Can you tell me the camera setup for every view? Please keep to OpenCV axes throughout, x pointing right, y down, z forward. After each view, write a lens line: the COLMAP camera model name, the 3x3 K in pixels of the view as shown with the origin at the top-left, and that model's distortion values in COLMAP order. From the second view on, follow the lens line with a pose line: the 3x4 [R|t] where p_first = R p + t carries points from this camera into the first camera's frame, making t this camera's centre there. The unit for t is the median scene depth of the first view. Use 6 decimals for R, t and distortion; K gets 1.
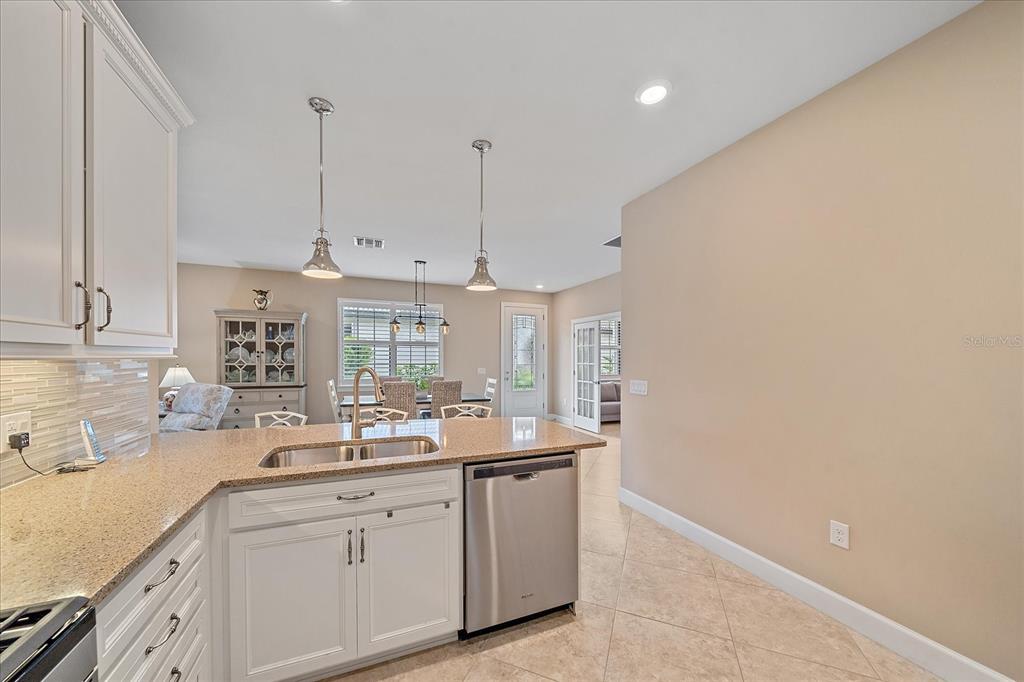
lens RADIAL K [[360.0, 0, 496.1], [0, 360.0, 360.8], [0, 0, 1]] dist [-0.002625, -0.000165]
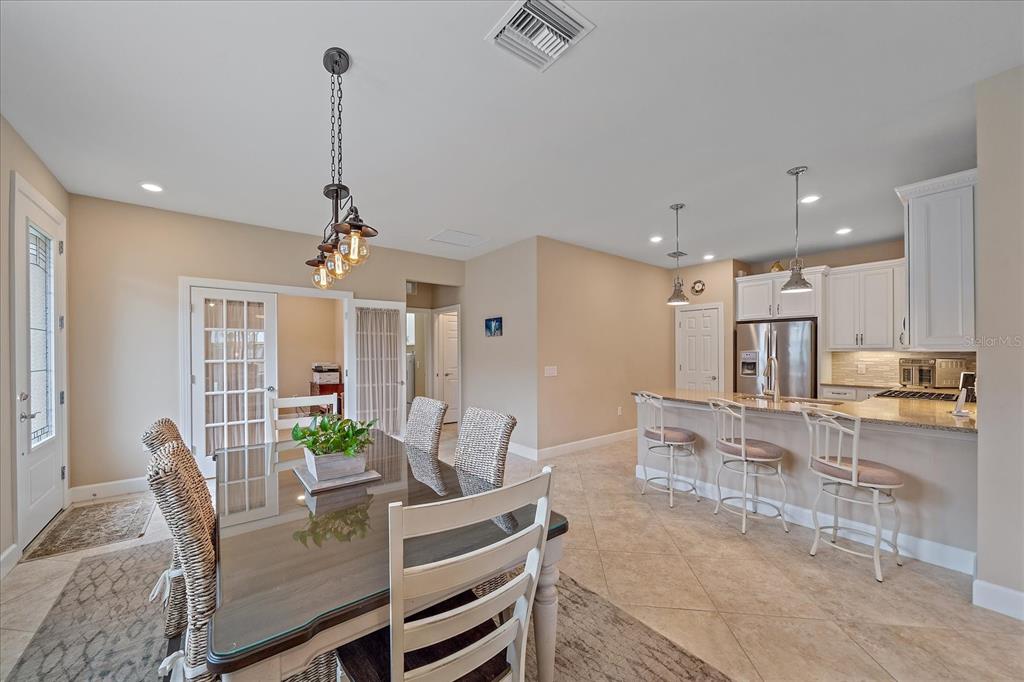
lens RADIAL K [[383.9, 0, 503.9], [0, 383.9, 352.6], [0, 0, 1]] dist [0.001340, 0.000221]
pose [[-0.332168, -0.008280, 0.943184, -0.570487], [0.007487, 0.999907, 0.011415, -0.011566], [-0.943190, 0.010853, -0.332075, 0.951475]]
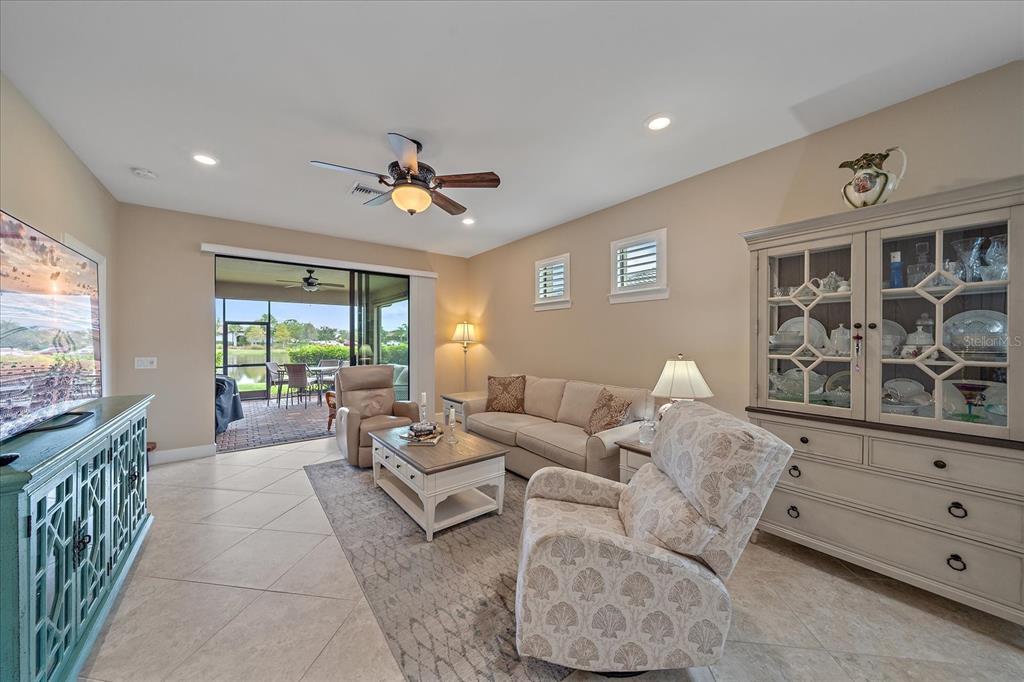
lens RADIAL K [[360.0, 0, 512.6], [0, 360.0, 341.5], [0, 0, 1]] dist [-0.002625, -0.000165]
pose [[0.296583, -0.000548, -0.955007, -0.430644], [-0.009673, 0.999947, -0.003578, -0.004322], [0.954958, 0.010299, 0.296562, 0.575700]]
